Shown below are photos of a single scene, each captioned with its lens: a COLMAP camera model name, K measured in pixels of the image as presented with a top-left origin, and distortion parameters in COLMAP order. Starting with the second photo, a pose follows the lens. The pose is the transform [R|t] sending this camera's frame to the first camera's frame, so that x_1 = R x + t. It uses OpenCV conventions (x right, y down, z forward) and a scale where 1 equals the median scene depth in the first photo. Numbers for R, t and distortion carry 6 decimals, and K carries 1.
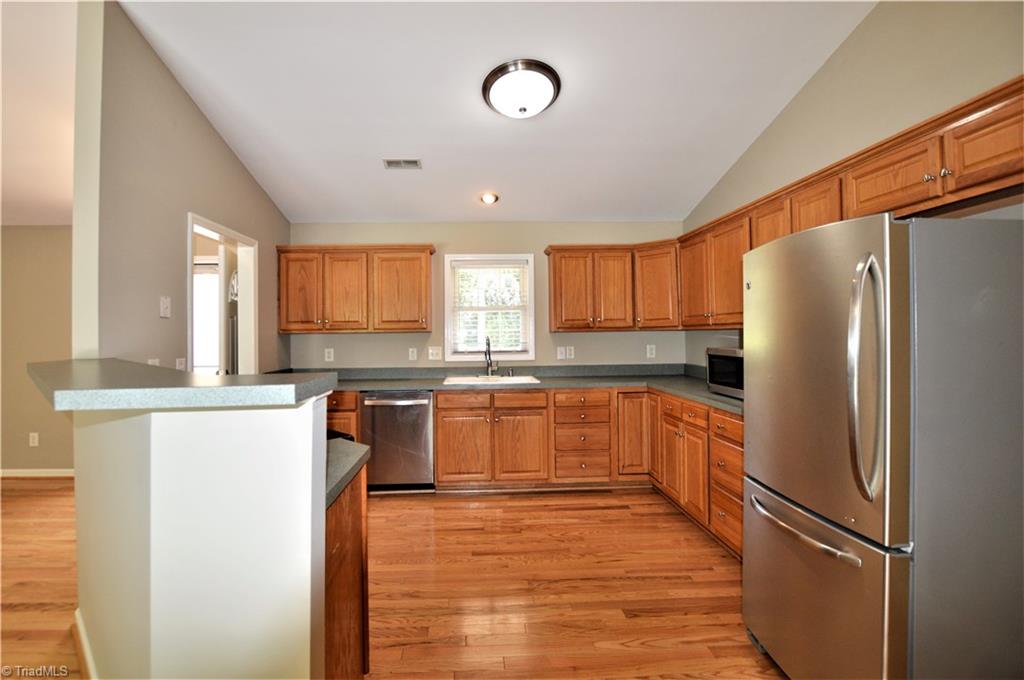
lens RADIAL K [[483.4, 0, 488.5], [0, 483.4, 331.2], [0, 0, 1]] dist [-0.001554, -0.000346]
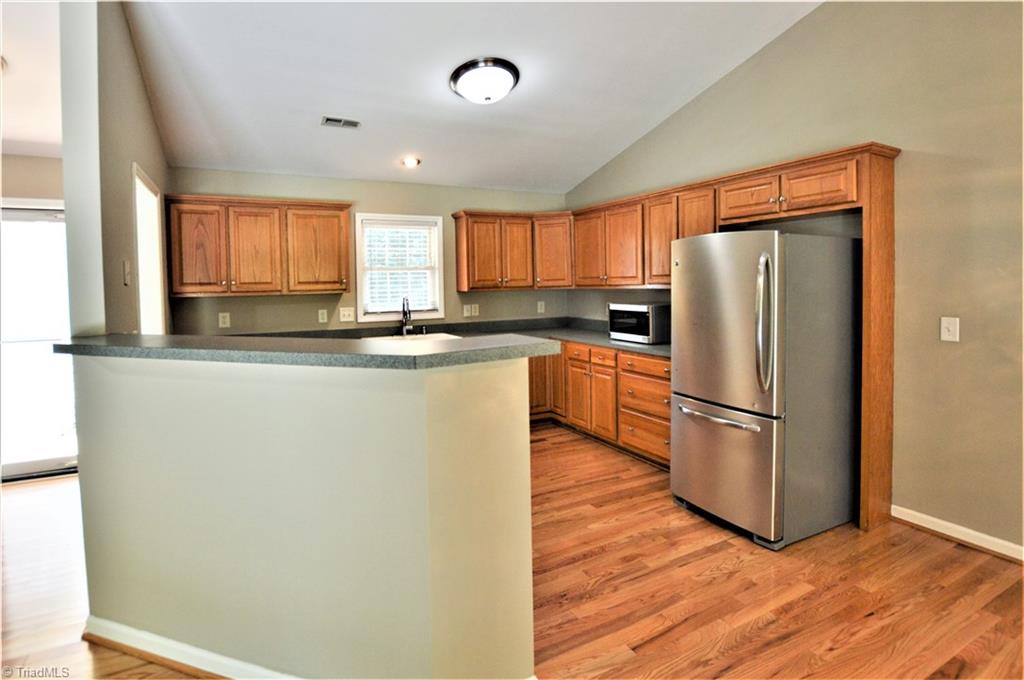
lens RADIAL K [[531.3, 0, 510.8], [0, 531.3, 299.8], [0, 0, 1]] dist [-0.002018, -0.000258]
pose [[0.902942, -0.018356, 0.429371, -0.308945], [0.004949, 0.999465, 0.032320, -0.018836], [-0.429734, -0.027058, 0.902550, -0.119222]]
